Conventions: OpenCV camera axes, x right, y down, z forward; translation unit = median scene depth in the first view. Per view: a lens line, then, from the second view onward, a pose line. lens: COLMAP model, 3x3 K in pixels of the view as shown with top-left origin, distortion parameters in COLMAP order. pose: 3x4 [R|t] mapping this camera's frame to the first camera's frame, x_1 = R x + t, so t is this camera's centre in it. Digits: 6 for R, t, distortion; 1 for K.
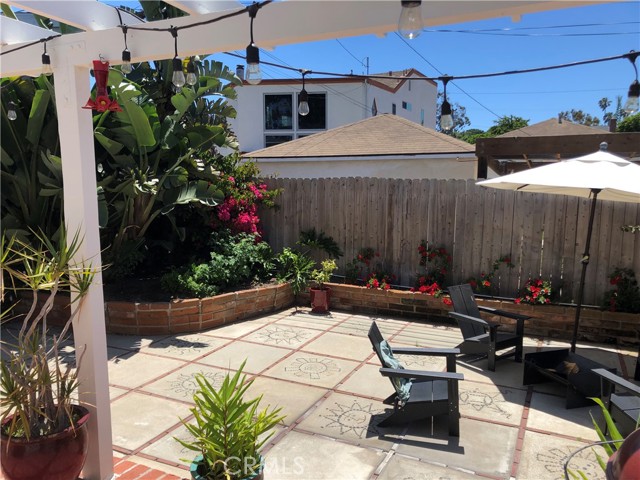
lens RADIAL K [[524.2, 0, 318.8], [0, 524.2, 245.7], [0, 0, 1]] dist [0.054497, -0.066541]
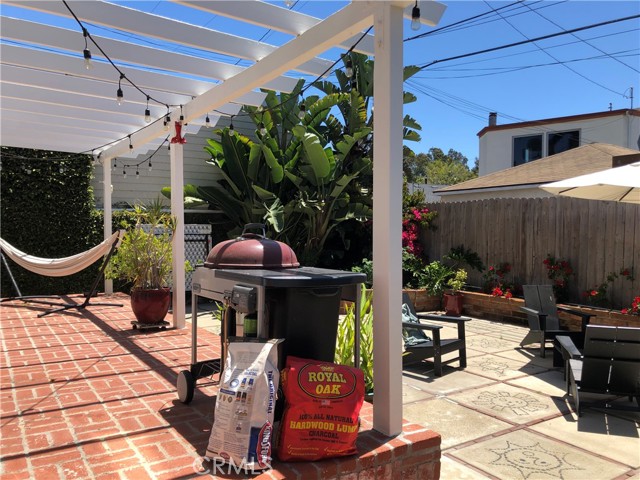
lens RADIAL K [[524.2, 0, 320.5], [0, 524.2, 246.5], [0, 0, 1]] dist [0.054497, -0.066541]
pose [[0.851143, 0.014954, -0.524720, 0.358536], [-0.065795, 0.994750, -0.078375, 0.086714], [0.520793, 0.101232, 0.847659, -0.143390]]
